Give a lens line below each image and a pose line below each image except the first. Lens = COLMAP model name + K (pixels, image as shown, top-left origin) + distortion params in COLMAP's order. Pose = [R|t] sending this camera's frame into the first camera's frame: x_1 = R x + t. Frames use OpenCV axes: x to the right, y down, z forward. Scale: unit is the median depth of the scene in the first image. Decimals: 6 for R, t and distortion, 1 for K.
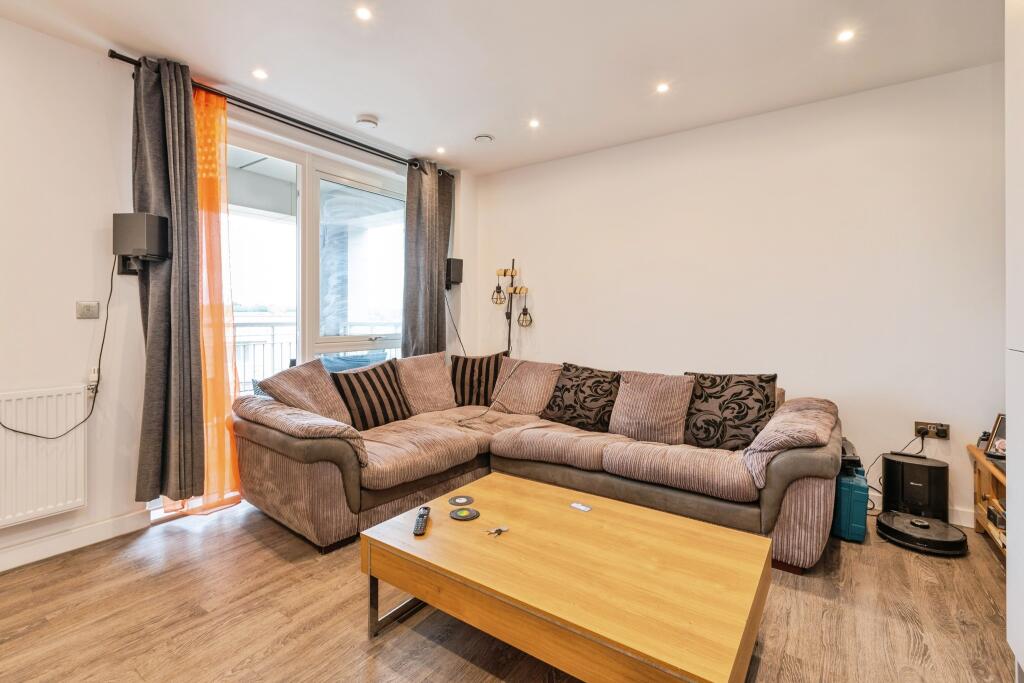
lens RADIAL K [[470.2, 0, 514.2], [0, 470.2, 317.5], [0, 0, 1]] dist [0.000084, 0.000106]
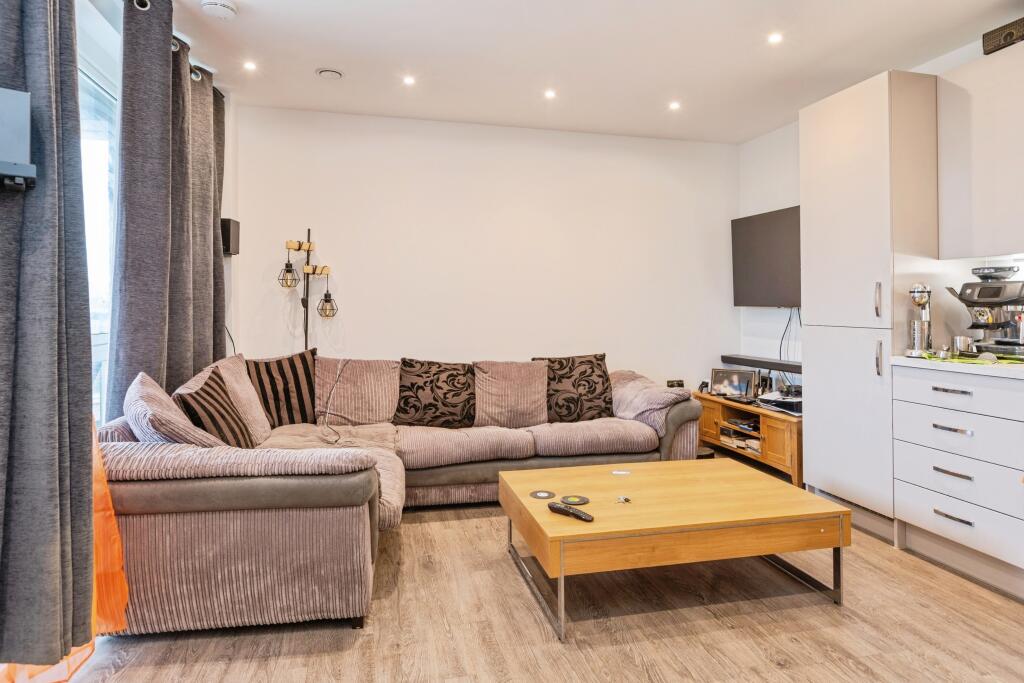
lens RADIAL K [[592.8, 0, 514.8], [0, 592.8, 304.2], [0, 0, 1]] dist [-0.000252, -0.000884]
pose [[0.658585, 0.005197, 0.752489, -0.711611], [-0.005868, 0.999981, -0.001770, -0.002805], [-0.752484, -0.003250, 0.658603, 0.155141]]
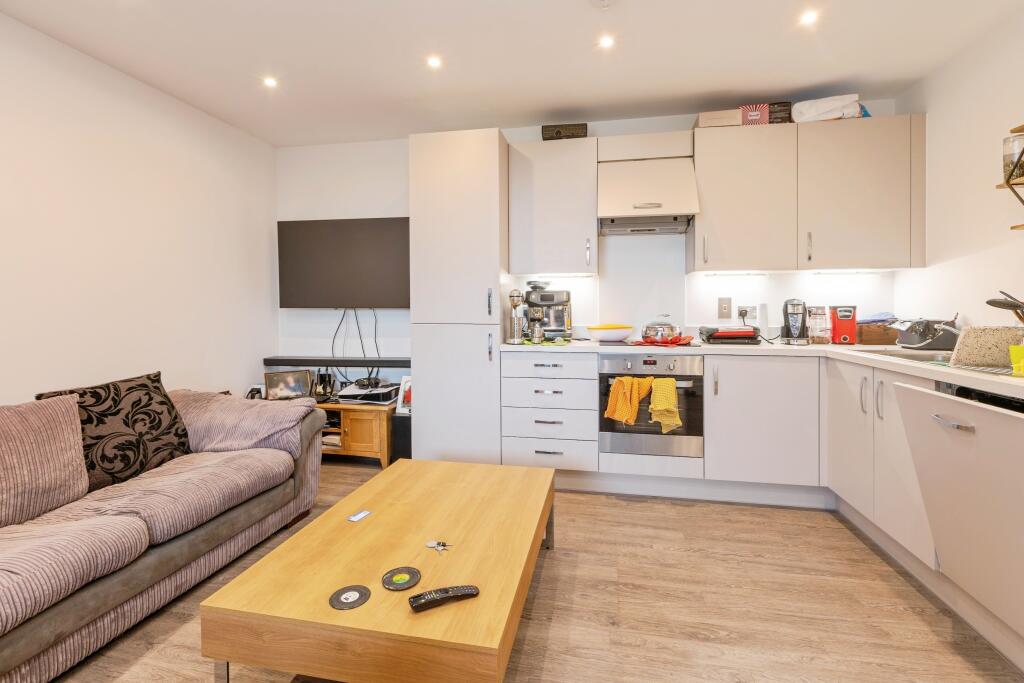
lens RADIAL K [[463.7, 0, 510.4], [0, 463.7, 307.7], [0, 0, 1]] dist [0.000617, 0.000064]
pose [[-0.398254, 0.002349, 0.917272, -0.513000], [0.000986, 0.999997, -0.002133, -0.001339], [-0.917275, 0.000055, -0.398255, 0.692291]]
